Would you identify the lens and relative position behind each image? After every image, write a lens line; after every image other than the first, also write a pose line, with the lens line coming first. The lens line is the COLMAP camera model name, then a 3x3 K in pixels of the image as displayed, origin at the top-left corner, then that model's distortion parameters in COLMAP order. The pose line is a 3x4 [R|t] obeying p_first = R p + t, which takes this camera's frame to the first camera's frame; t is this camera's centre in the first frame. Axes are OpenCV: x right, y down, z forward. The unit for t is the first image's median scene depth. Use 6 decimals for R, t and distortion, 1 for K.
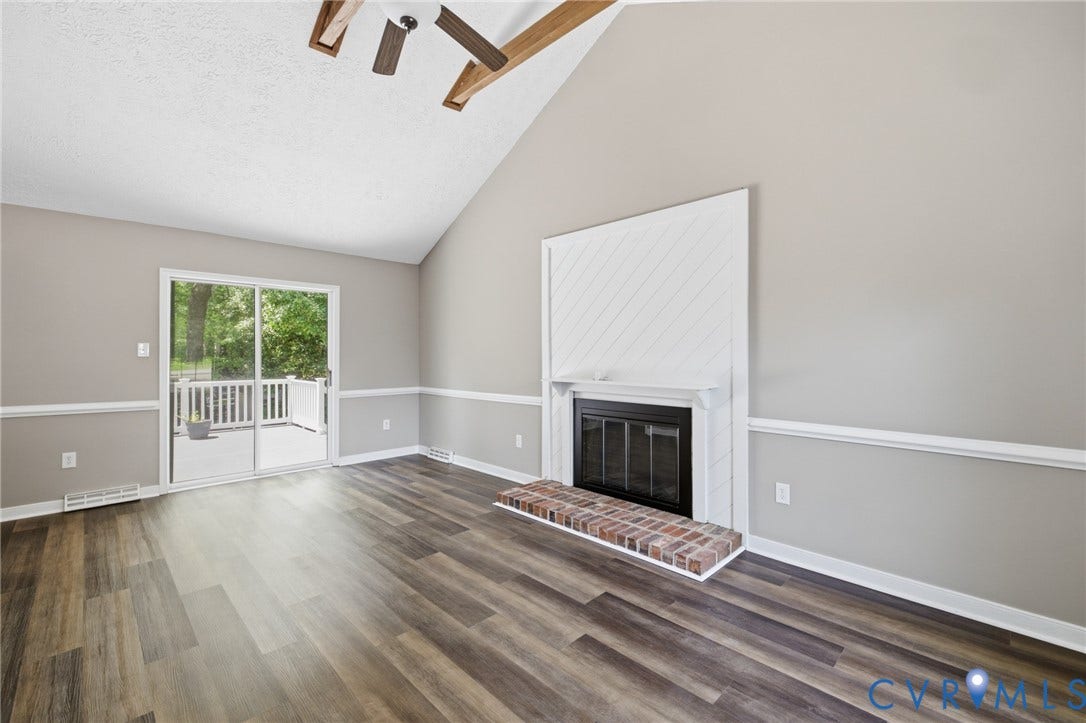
lens RADIAL K [[463.2, 0, 539.6], [0, 463.2, 353.3], [0, 0, 1]] dist [0.001724, 0.000233]
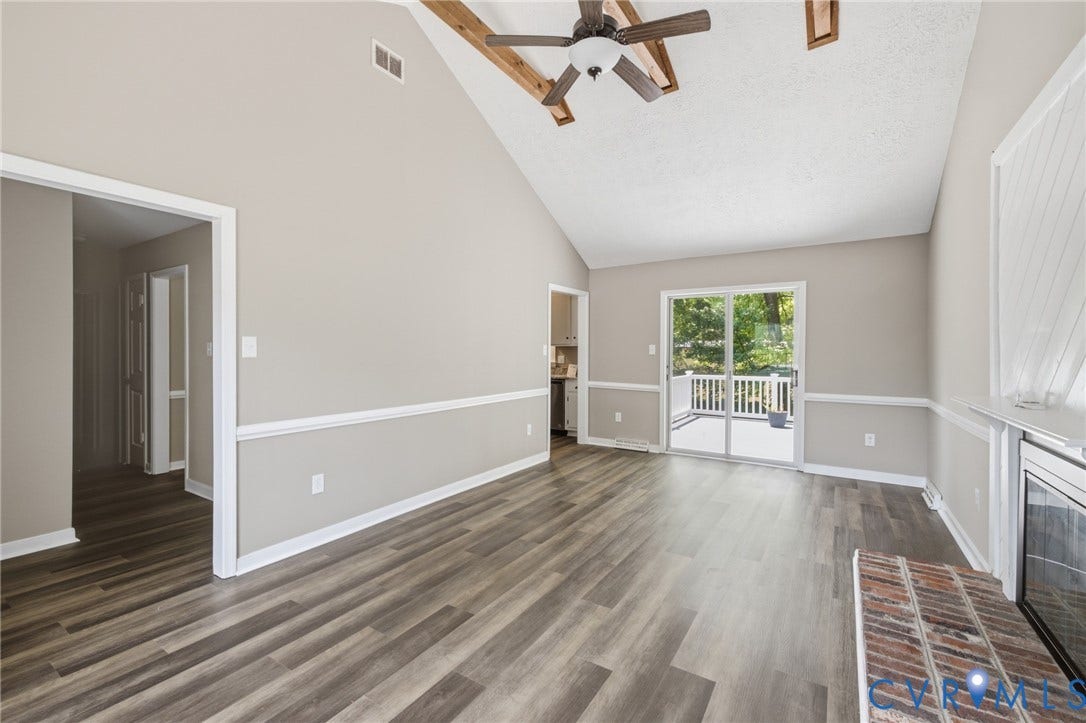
lens RADIAL K [[463.2, 0, 539.6], [0, 463.2, 353.3], [0, 0, 1]] dist [0.001724, 0.000233]
pose [[0.212613, 0.005661, -0.977120, 0.539158], [-0.003462, 0.999981, 0.005040, -0.002655], [0.977130, 0.002311, 0.212629, 0.391812]]
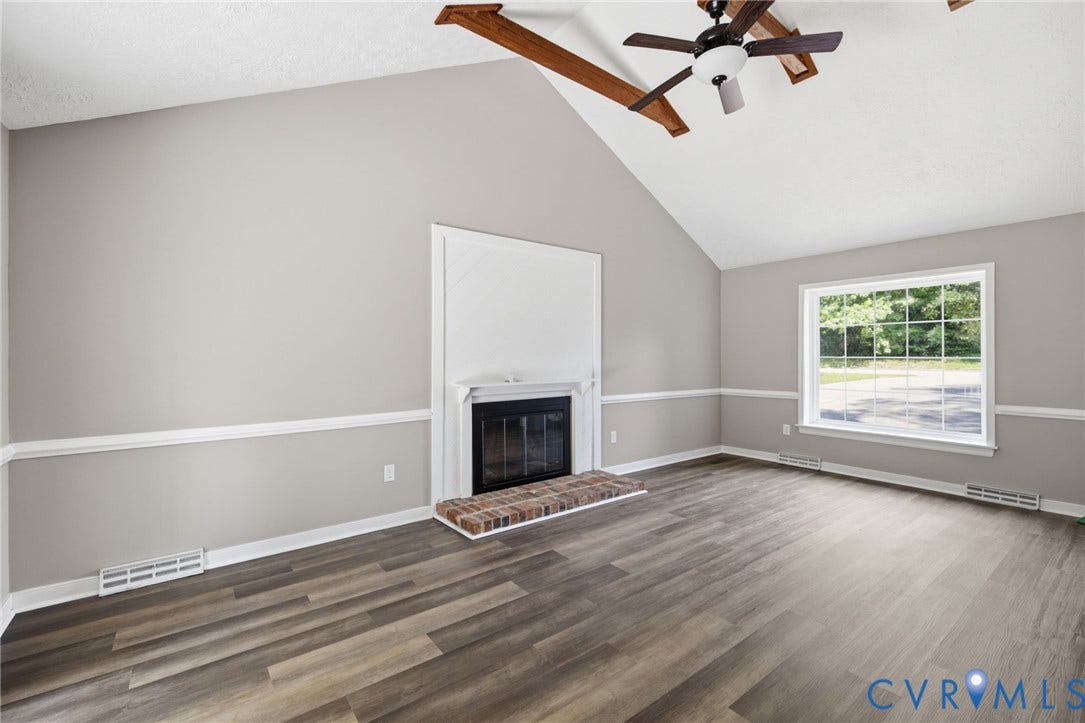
lens RADIAL K [[462.7, 0, 539.2], [0, 462.7, 353.3], [0, 0, 1]] dist [0.001724, 0.000233]
pose [[0.127611, 0.003556, 0.991818, -0.973474], [0.001299, 0.999992, -0.003753, -0.004386], [-0.991823, 0.001768, 0.127605, 0.834149]]
